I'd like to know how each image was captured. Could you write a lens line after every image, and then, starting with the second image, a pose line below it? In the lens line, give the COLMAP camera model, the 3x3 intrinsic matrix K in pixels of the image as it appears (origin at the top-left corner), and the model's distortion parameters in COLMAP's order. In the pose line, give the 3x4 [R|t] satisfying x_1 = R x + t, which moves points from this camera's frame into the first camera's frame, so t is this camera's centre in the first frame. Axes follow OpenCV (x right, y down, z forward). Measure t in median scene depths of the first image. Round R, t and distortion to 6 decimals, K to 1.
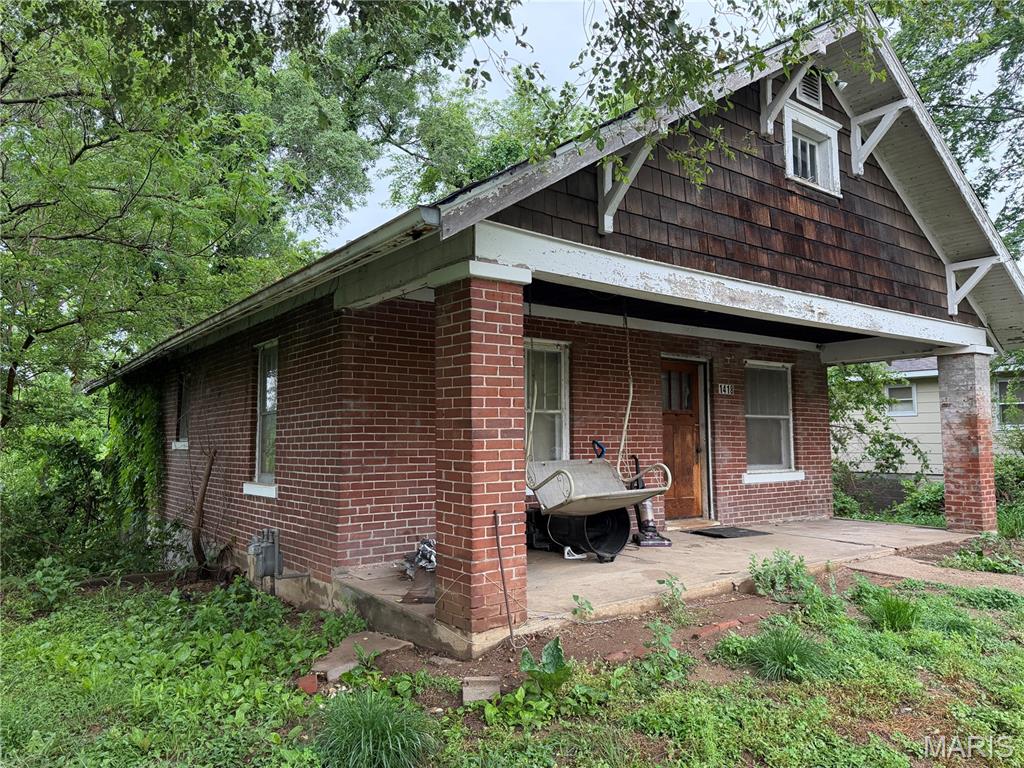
lens RADIAL K [[716.6, 0, 498.2], [0, 716.6, 387.4], [0, 0, 1]] dist [0.071880, -0.128159]
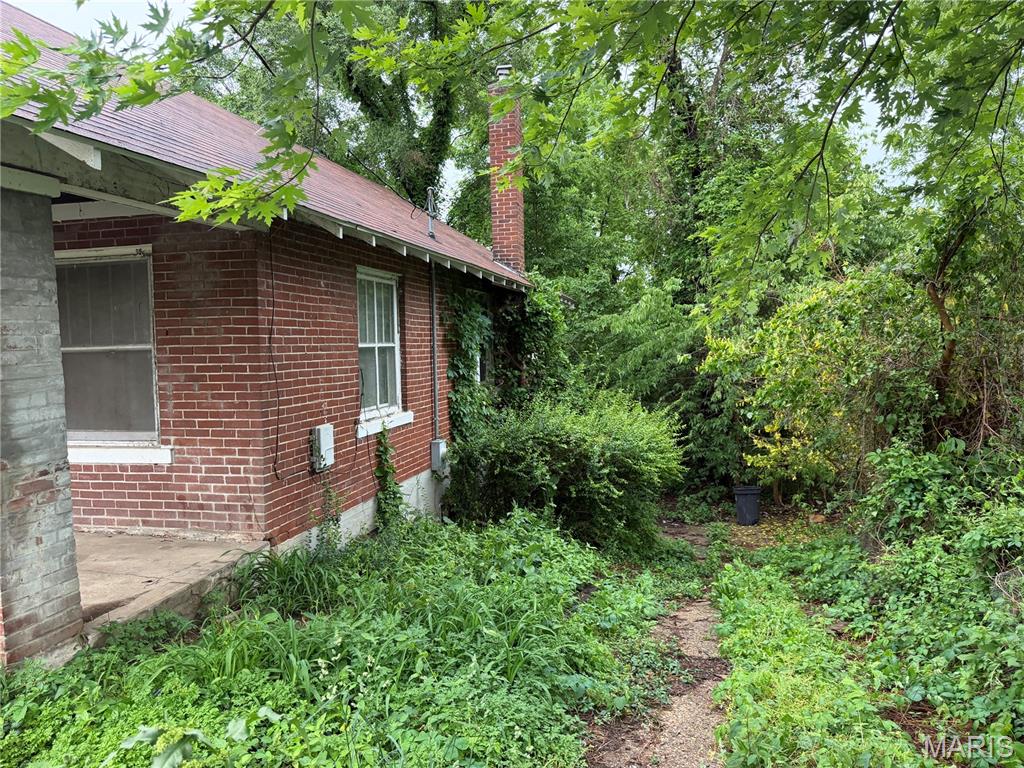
lens RADIAL K [[716.6, 0, 498.2], [0, 716.6, 387.4], [0, 0, 1]] dist [0.071880, -0.128159]
pose [[0.643515, 0.042556, -0.764250, 0.985879], [0.077162, 0.989760, 0.120085, 0.026540], [0.761534, -0.136247, 0.633642, 0.854590]]
